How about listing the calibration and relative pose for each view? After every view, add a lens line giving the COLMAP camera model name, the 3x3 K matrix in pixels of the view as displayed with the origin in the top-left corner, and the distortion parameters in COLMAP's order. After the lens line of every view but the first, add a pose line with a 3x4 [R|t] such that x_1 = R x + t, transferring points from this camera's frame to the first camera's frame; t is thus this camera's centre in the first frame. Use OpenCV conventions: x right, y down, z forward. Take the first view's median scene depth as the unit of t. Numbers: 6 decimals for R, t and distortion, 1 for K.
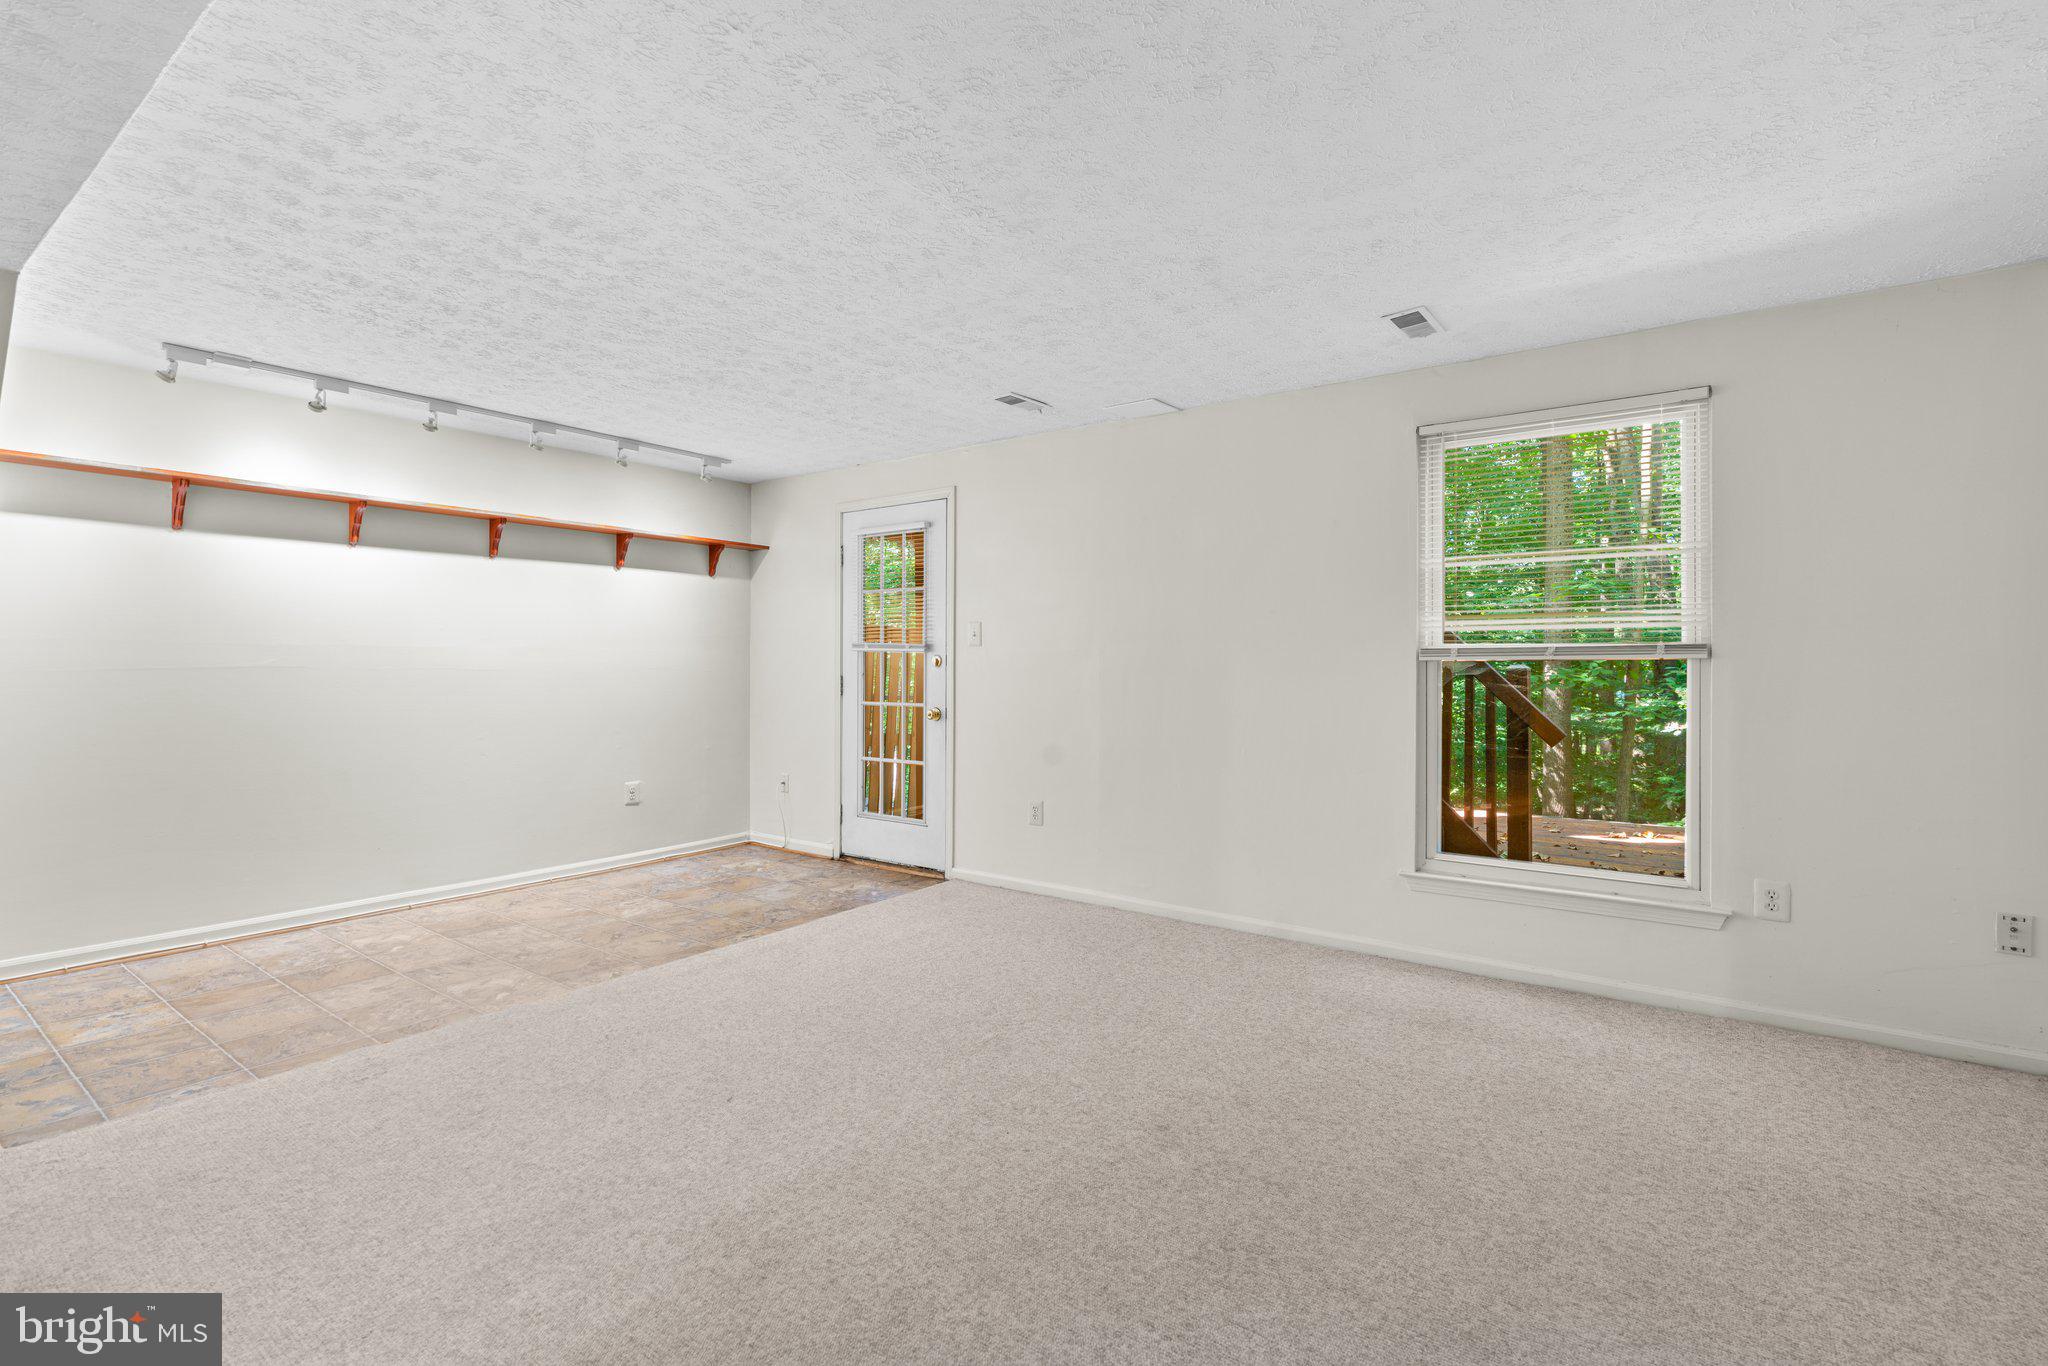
lens RADIAL K [[931.3, 0, 1024.7], [0, 931.3, 708.4], [0, 0, 1]] dist [-0.015590, 0.007853]
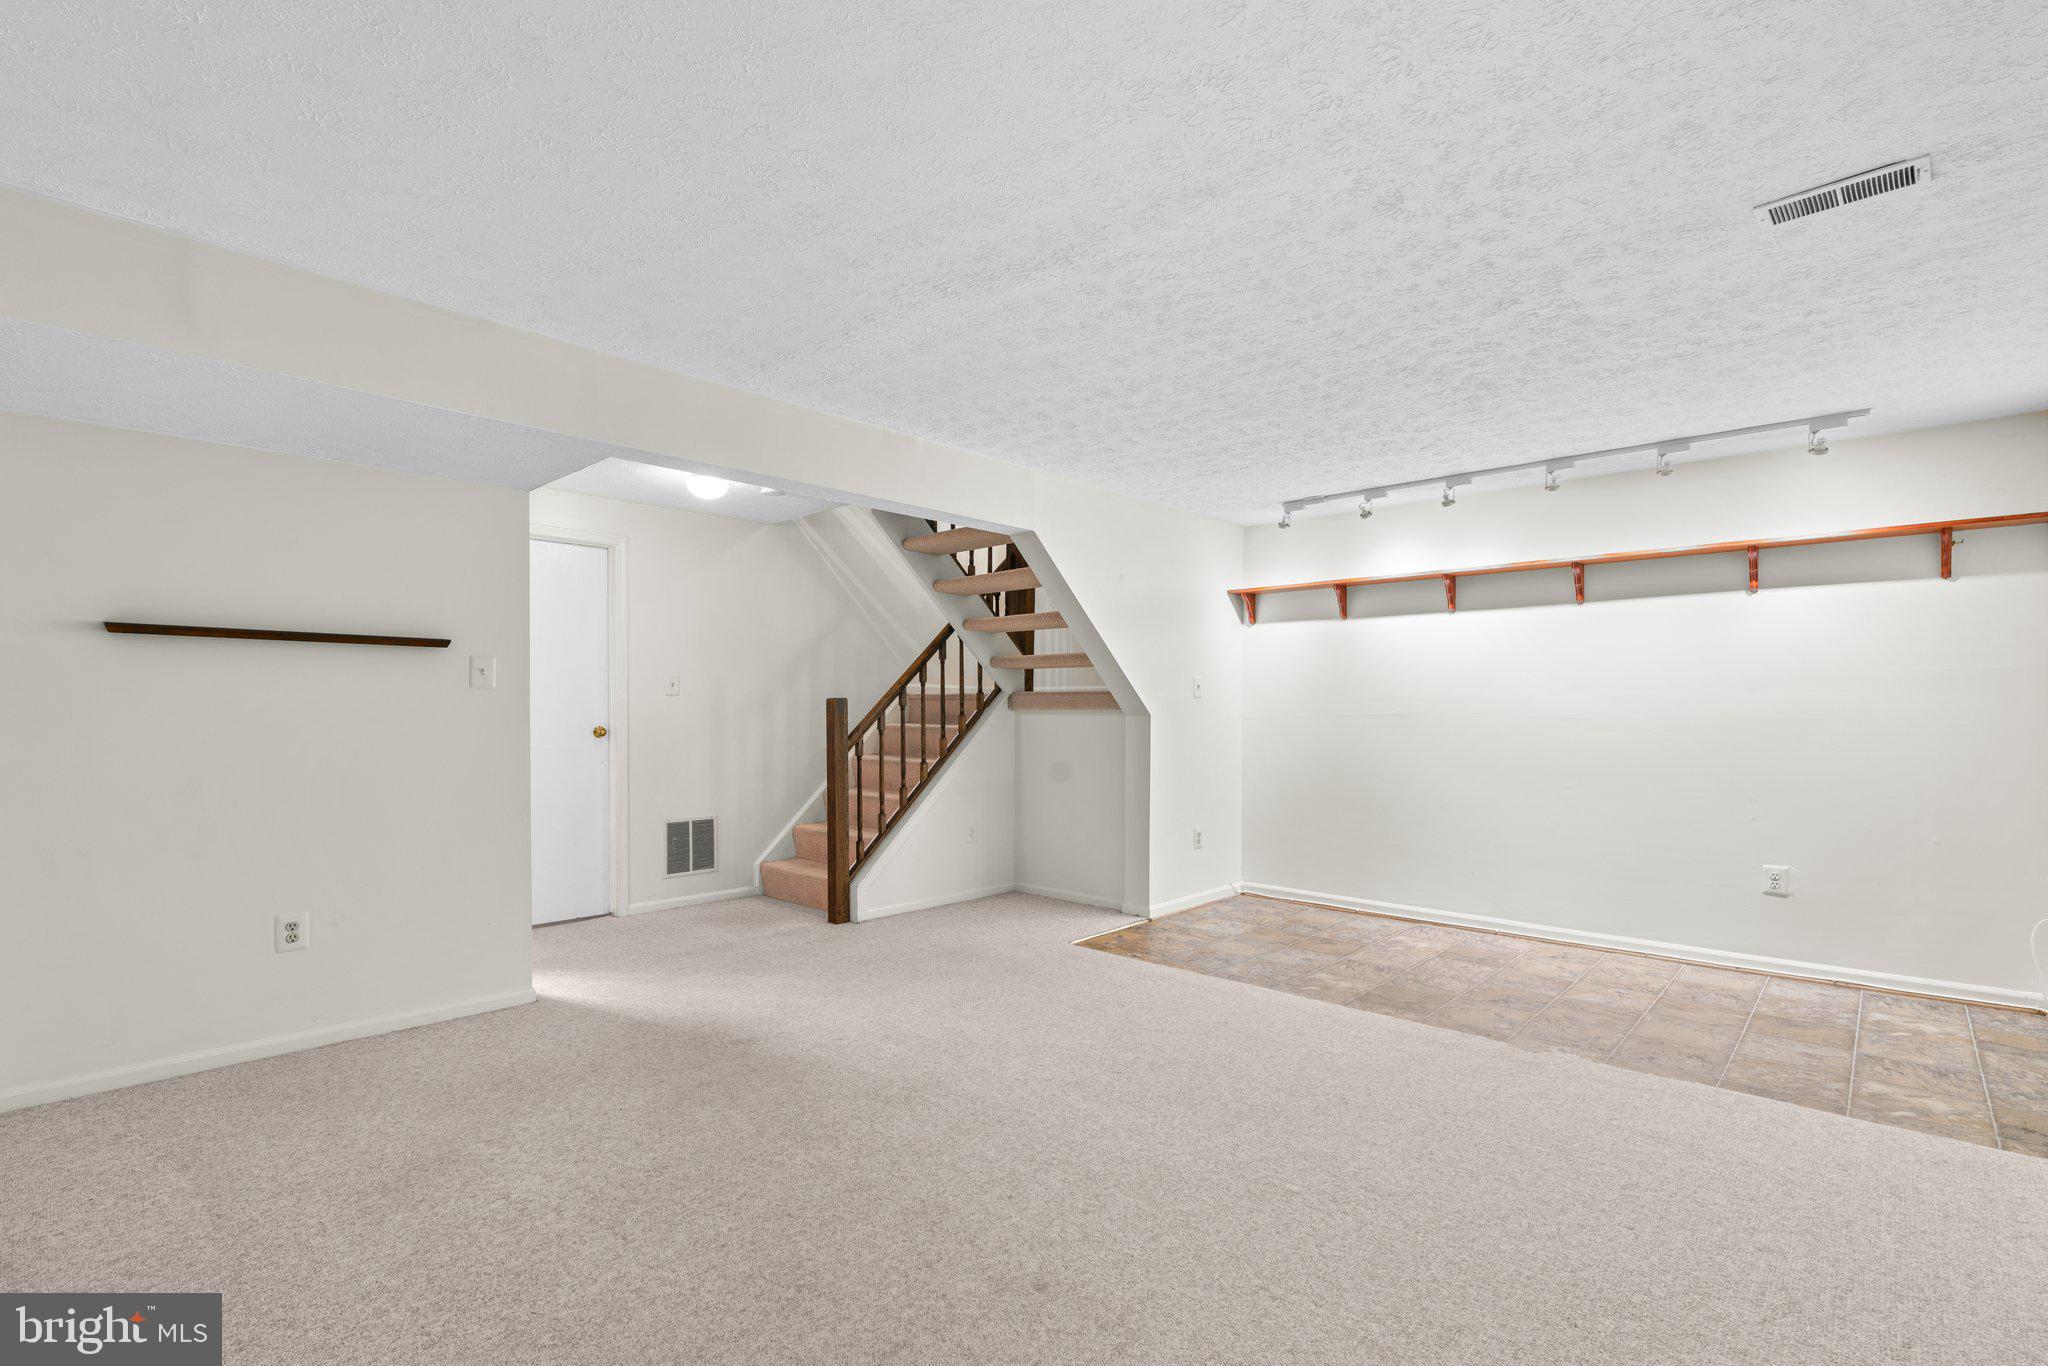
lens RADIAL K [[942.1, 0, 1021.5], [0, 942.1, 729.2], [0, 0, 1]] dist [-0.030078, 0.006850]
pose [[-0.125178, 0.014367, -0.992030, 0.595925], [-0.051989, 0.998426, 0.021020, -0.024784], [0.990771, 0.054206, -0.124234, 0.675063]]
